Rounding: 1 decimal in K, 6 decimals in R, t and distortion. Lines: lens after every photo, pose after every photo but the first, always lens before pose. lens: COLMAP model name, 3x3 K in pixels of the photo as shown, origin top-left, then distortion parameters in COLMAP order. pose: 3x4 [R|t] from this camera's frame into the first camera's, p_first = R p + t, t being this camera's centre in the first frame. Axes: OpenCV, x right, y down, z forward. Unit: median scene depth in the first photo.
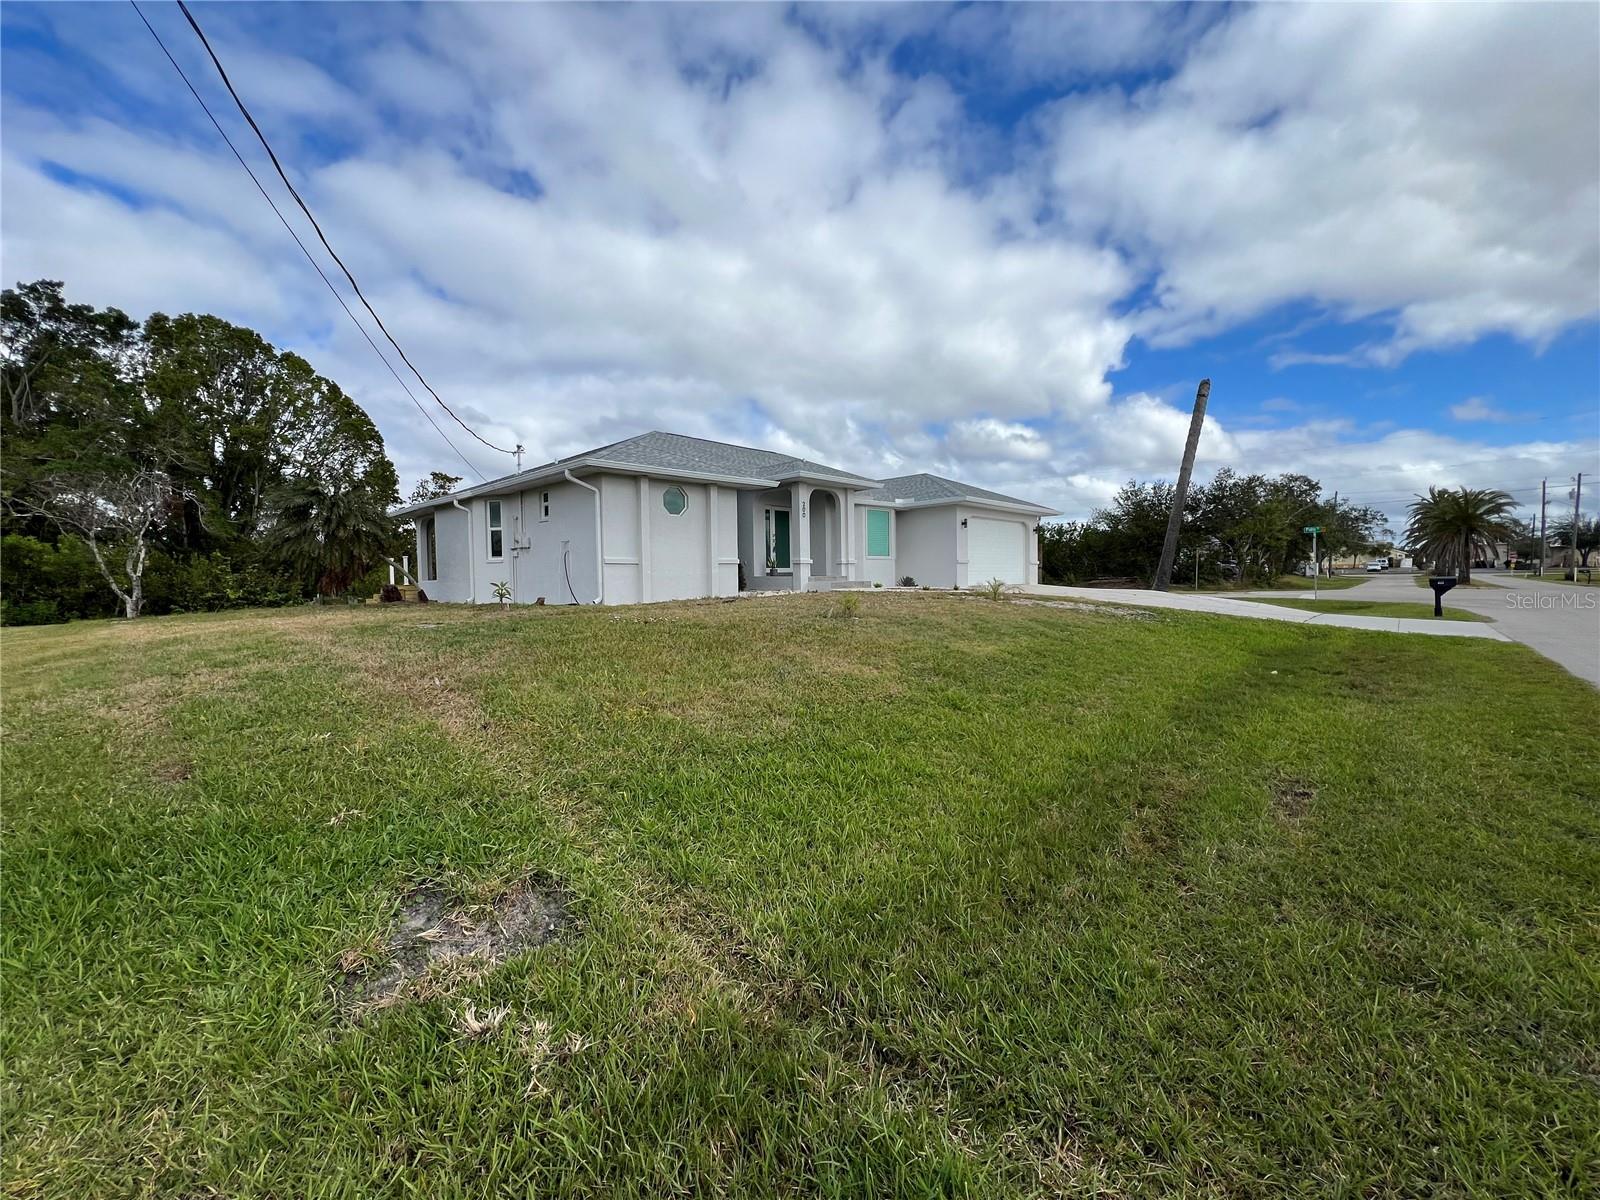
lens RADIAL K [[642.5, 0, 800.0], [0, 642.5, 600.0], [0, 0, 1]] dist [-0.002811, -0.000237]
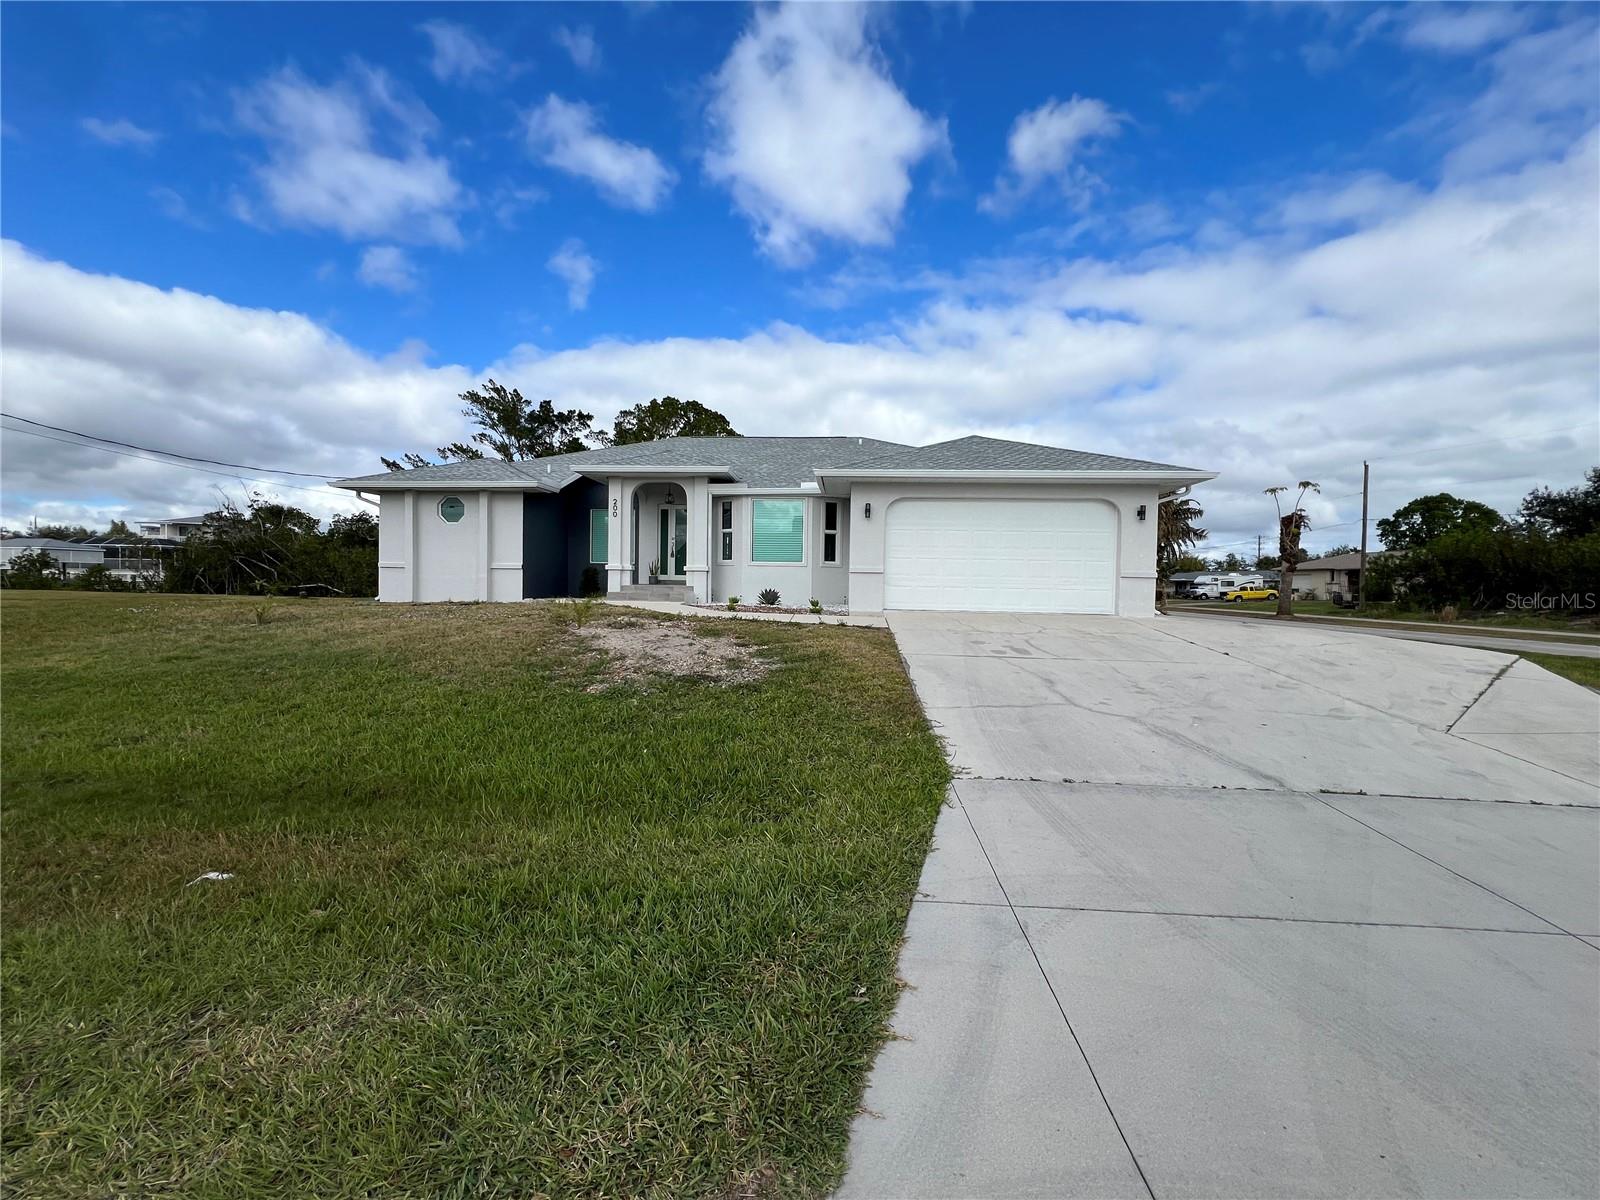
lens RADIAL K [[643.7, 0, 800.0], [0, 643.7, 600.0], [0, 0, 1]] dist [0.002184, 0.007566]
pose [[0.604057, 0.042024, -0.795833, 0.933909], [-0.062101, 0.998054, 0.005566, -0.041604], [0.794518, 0.046060, 0.605491, 0.742270]]
